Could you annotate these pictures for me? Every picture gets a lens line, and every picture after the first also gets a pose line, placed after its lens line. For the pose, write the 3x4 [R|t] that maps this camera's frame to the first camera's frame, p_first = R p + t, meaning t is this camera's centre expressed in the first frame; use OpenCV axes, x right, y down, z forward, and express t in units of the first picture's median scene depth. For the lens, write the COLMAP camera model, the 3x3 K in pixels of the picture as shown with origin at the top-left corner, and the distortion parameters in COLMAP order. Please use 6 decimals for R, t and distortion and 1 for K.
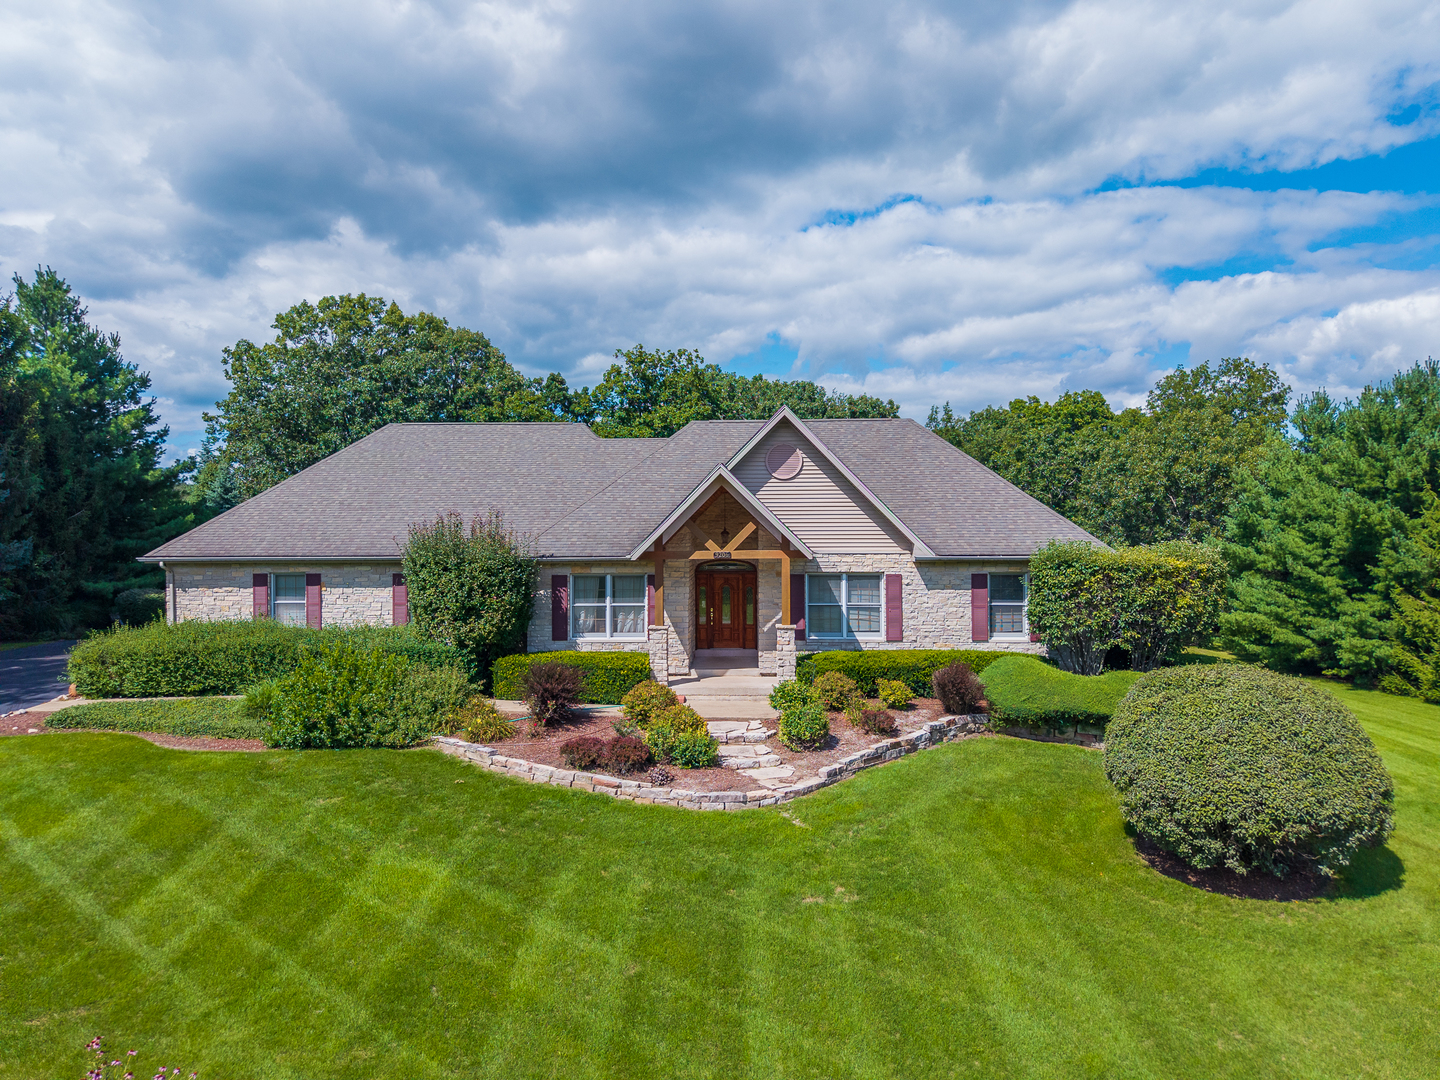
lens RADIAL K [[990.9, 0, 720.0], [0, 990.9, 540.0], [0, 0, 1]] dist [0.003242, -0.001033]
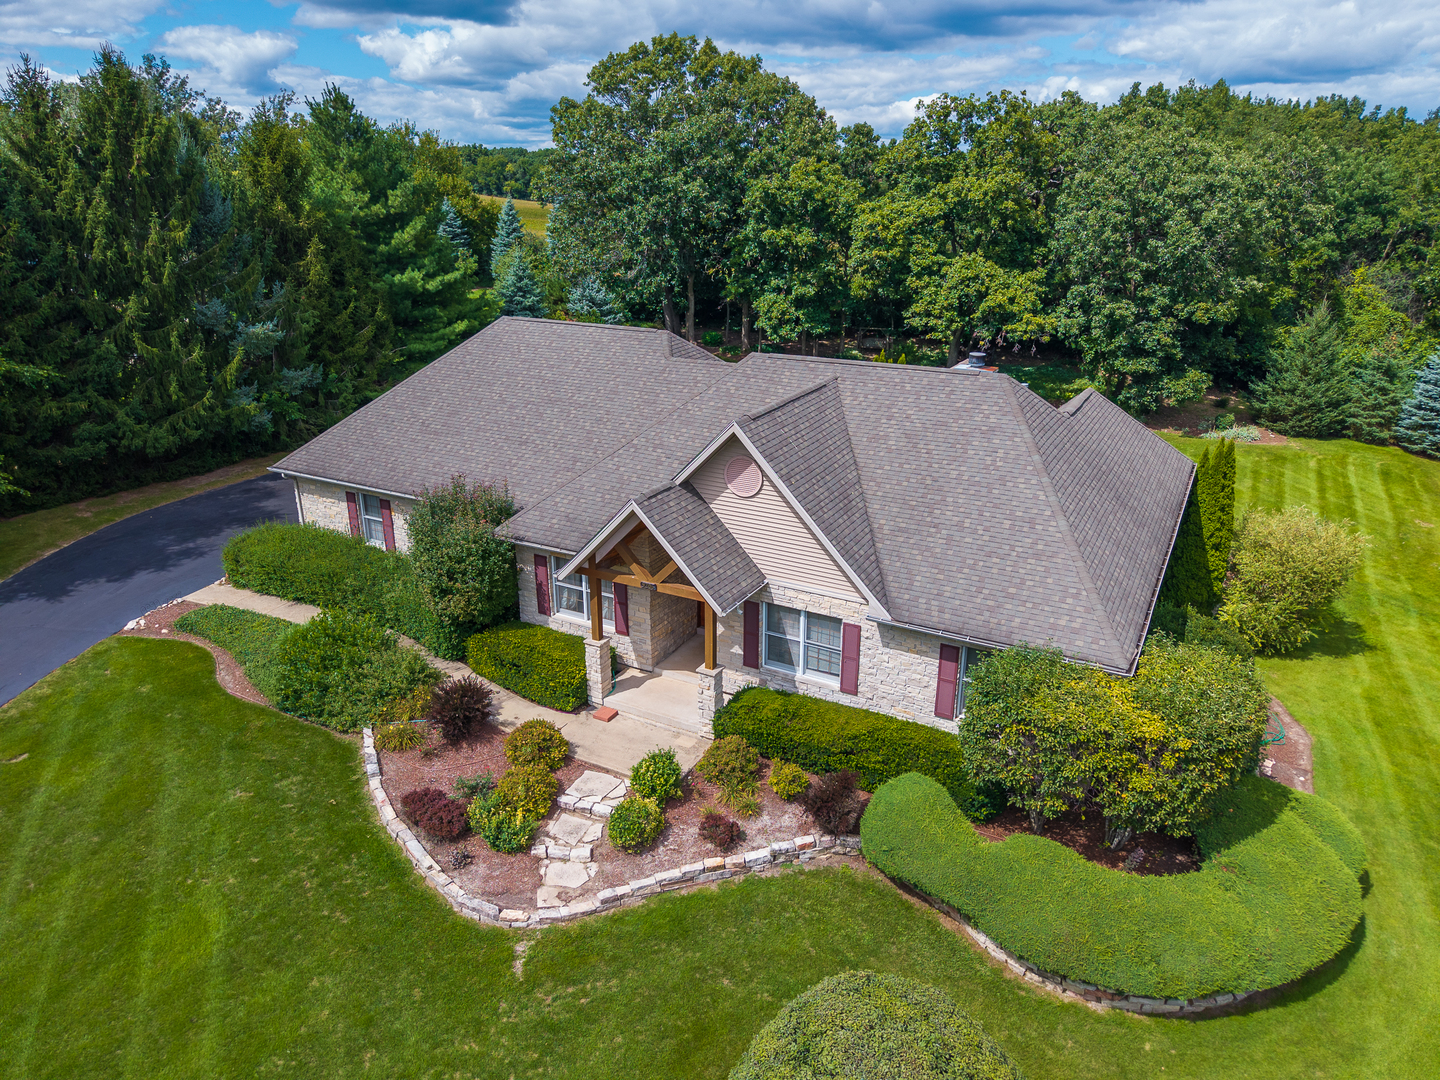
lens RADIAL K [[990.9, 0, 720.0], [0, 990.9, 540.0], [0, 0, 1]] dist [0.003242, -0.001033]
pose [[0.883722, 0.166103, -0.437545, 0.435647], [-0.003426, 0.937171, 0.348853, -0.330103], [0.468000, -0.306790, 0.828768, 0.261553]]
